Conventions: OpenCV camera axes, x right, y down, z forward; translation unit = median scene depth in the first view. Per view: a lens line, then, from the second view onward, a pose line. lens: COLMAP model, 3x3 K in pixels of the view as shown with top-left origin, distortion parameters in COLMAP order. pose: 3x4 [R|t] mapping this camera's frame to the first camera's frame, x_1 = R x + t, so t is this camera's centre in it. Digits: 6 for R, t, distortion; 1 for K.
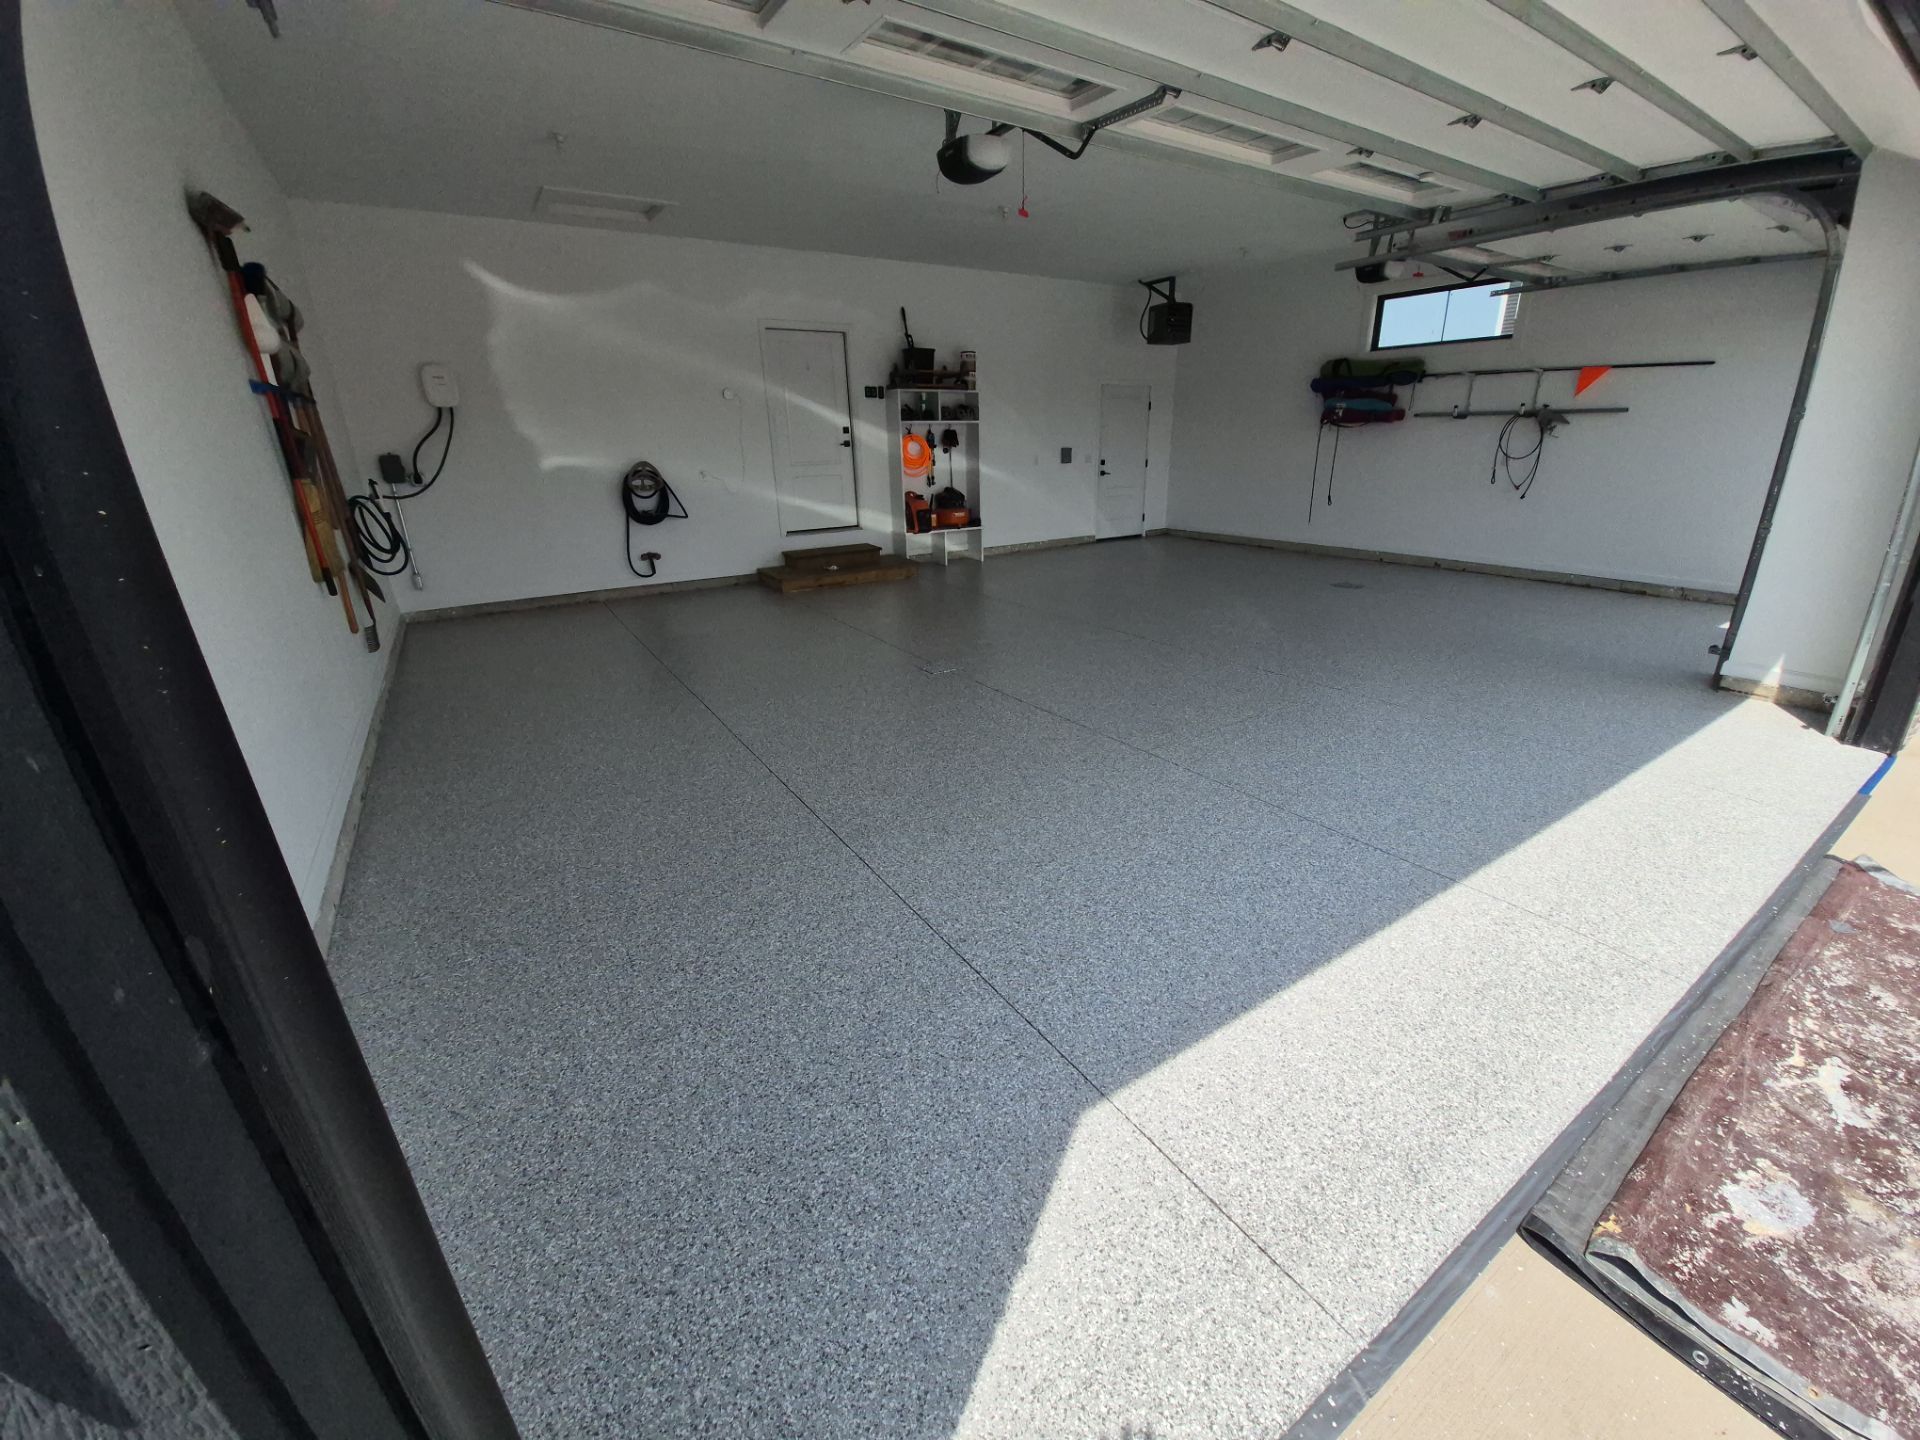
lens RADIAL K [[752.5, 0, 964.2], [0, 752.5, 725.3], [0, 0, 1]] dist [0.000126, -0.013822]
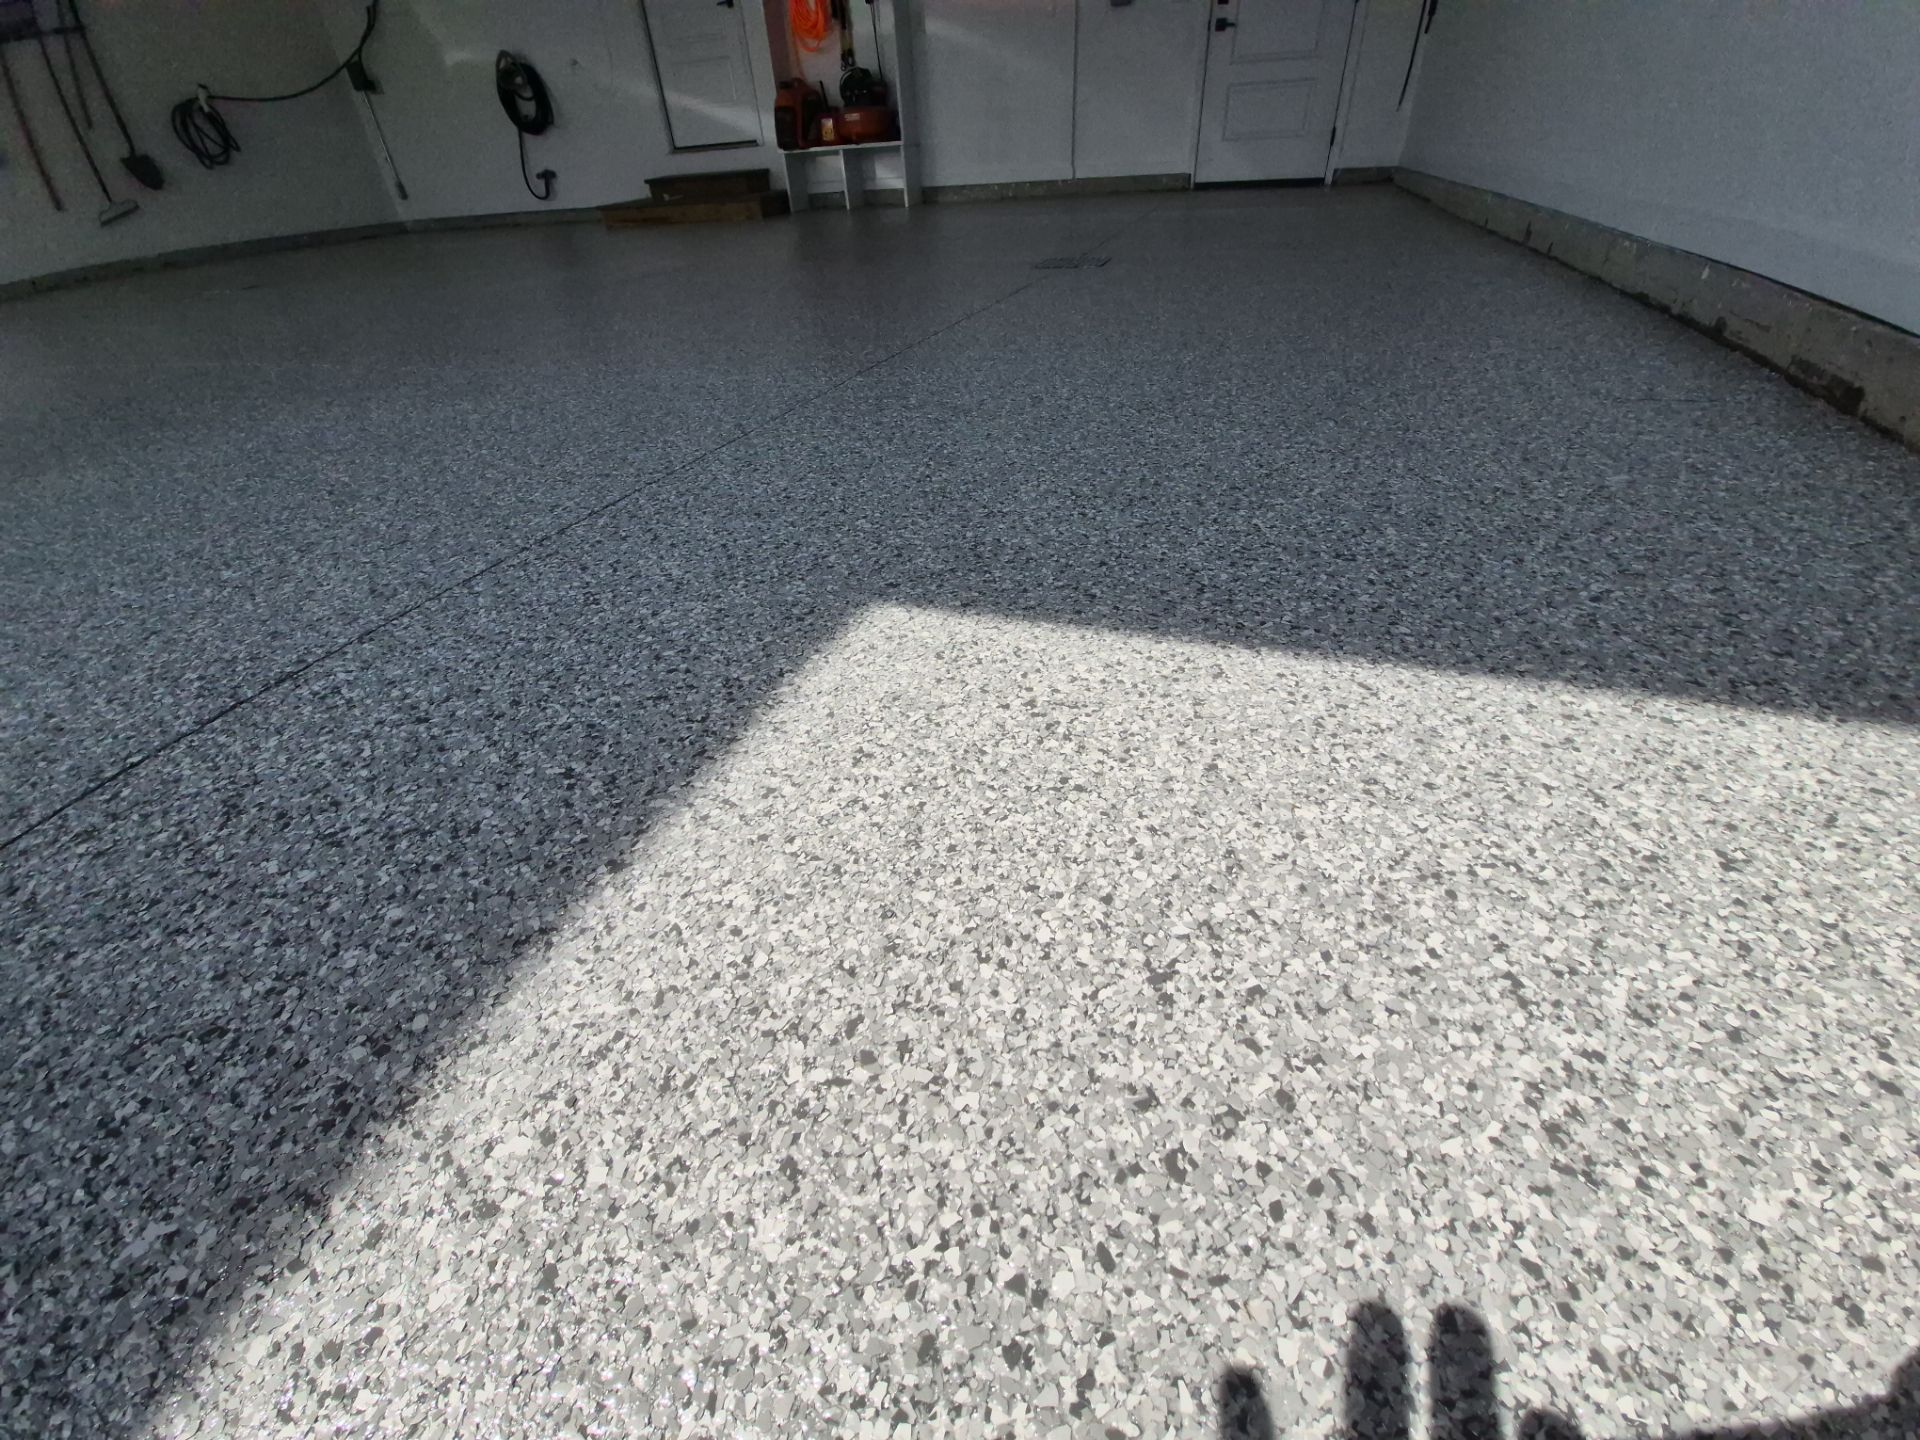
lens RADIAL K [[740.3, 0, 970.4], [0, 740.3, 729.5], [0, 0, 1]] dist [-0.001683, -0.009127]
pose [[0.624321, 0.470368, -0.623680, 0.830431], [-0.240448, 0.875344, 0.419474, -0.128554], [0.743242, -0.111923, 0.659594, 0.709327]]
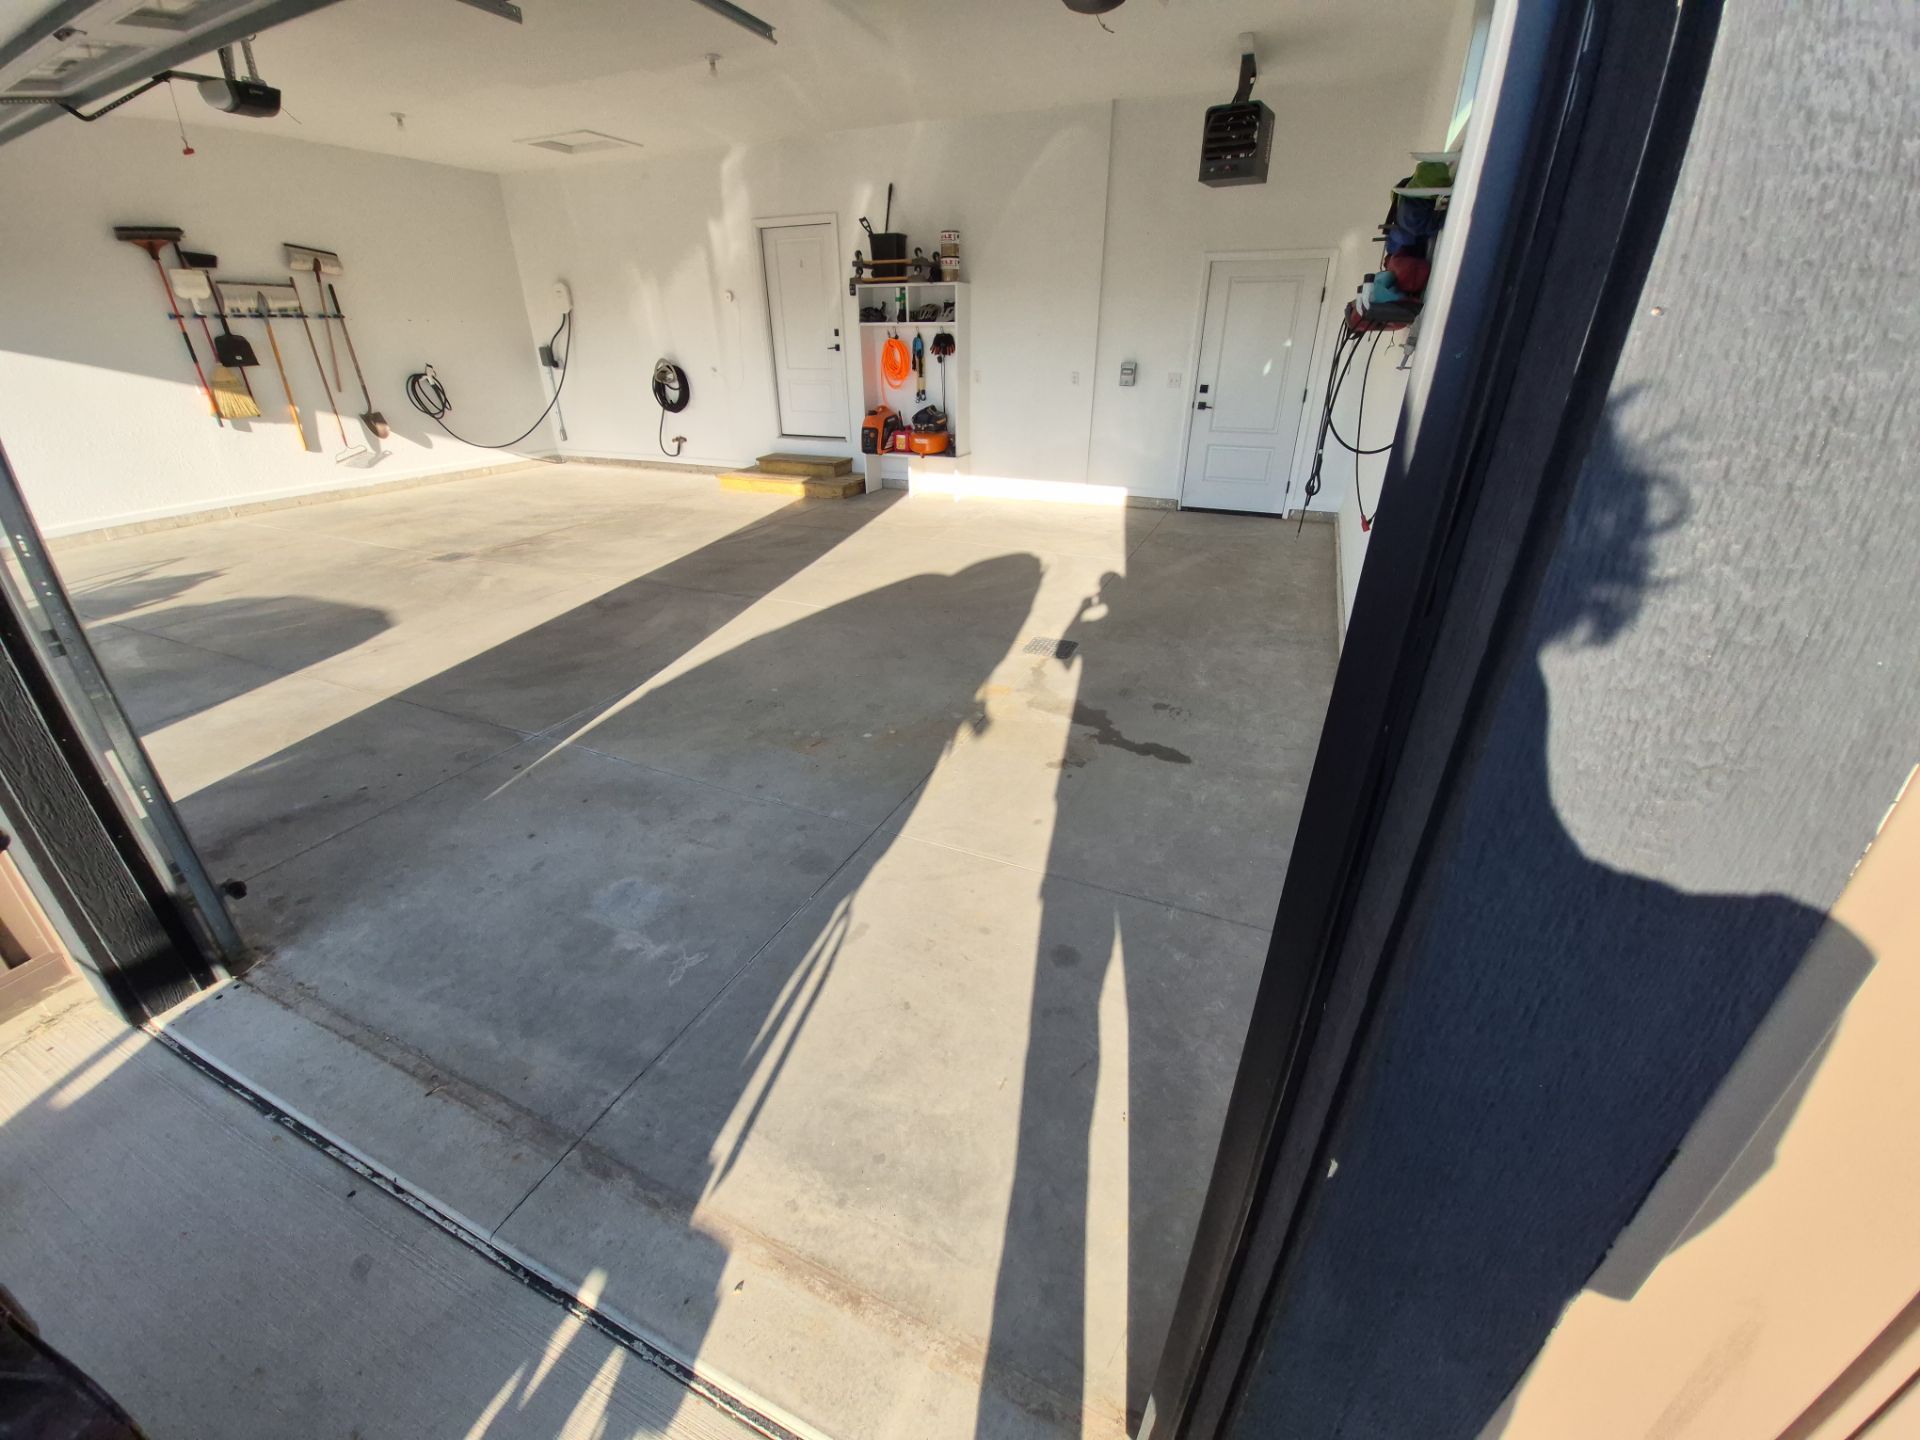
lens RADIAL K [[756.8, 0, 962.9], [0, 756.8, 719.0], [0, 0, 1]] dist [0.001400, -0.011270]
pose [[0.554890, 0.391562, -0.734013, 0.910348], [-0.307438, 0.916366, 0.256426, -0.266113], [0.773032, 0.083375, 0.628864, 0.627045]]
